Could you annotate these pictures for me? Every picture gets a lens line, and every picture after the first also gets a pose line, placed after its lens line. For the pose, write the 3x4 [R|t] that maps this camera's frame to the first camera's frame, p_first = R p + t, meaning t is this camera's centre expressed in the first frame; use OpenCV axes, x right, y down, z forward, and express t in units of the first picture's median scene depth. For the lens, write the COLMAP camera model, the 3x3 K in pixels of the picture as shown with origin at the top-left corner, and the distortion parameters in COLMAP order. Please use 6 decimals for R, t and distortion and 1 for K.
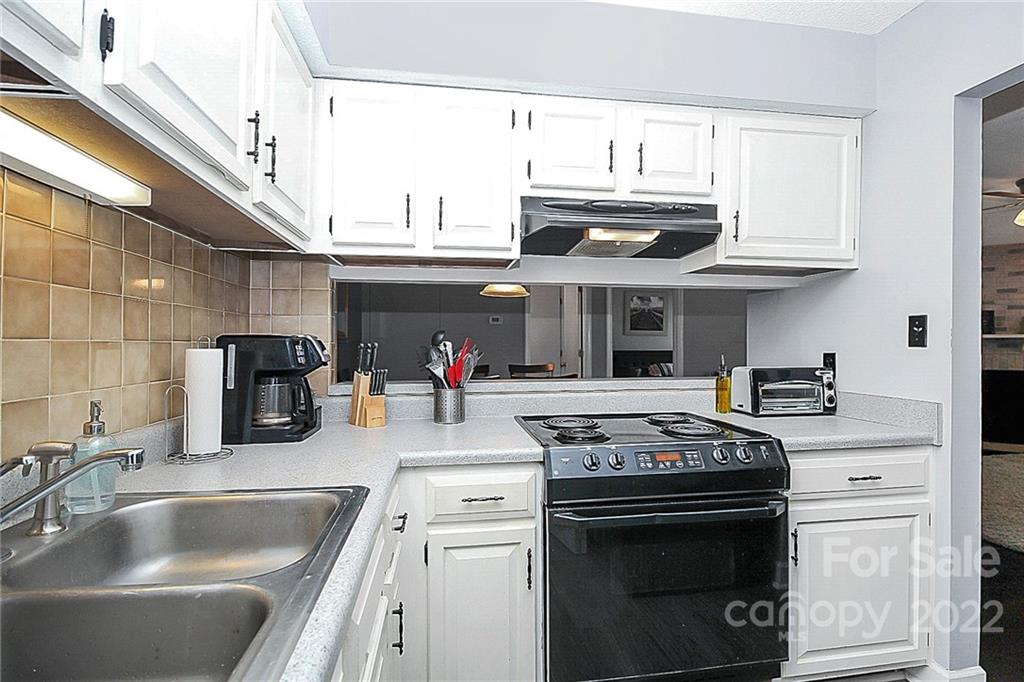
lens RADIAL K [[481.1, 0, 507.5], [0, 481.1, 338.5], [0, 0, 1]] dist [-0.002978, -0.008988]
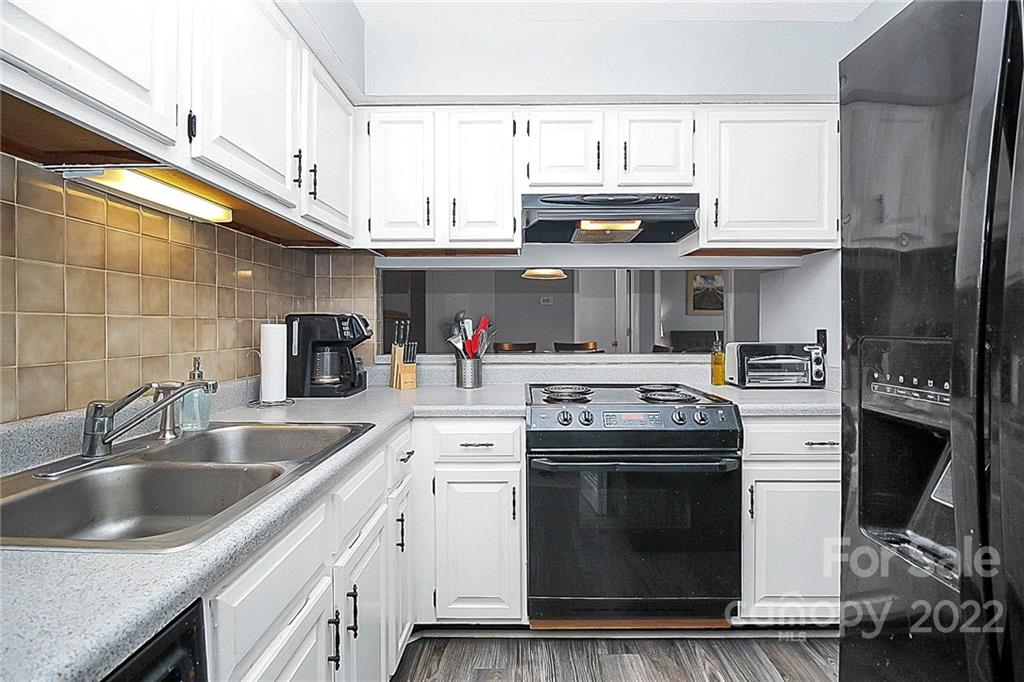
lens RADIAL K [[508.3, 0, 517.0], [0, 508.3, 332.4], [0, 0, 1]] dist [-0.001369, -0.002024]
pose [[0.983191, 0.002352, -0.182564, 0.259025], [0.001962, 0.999723, 0.023446, 0.010946], [0.182569, -0.023410, 0.982914, -0.237440]]
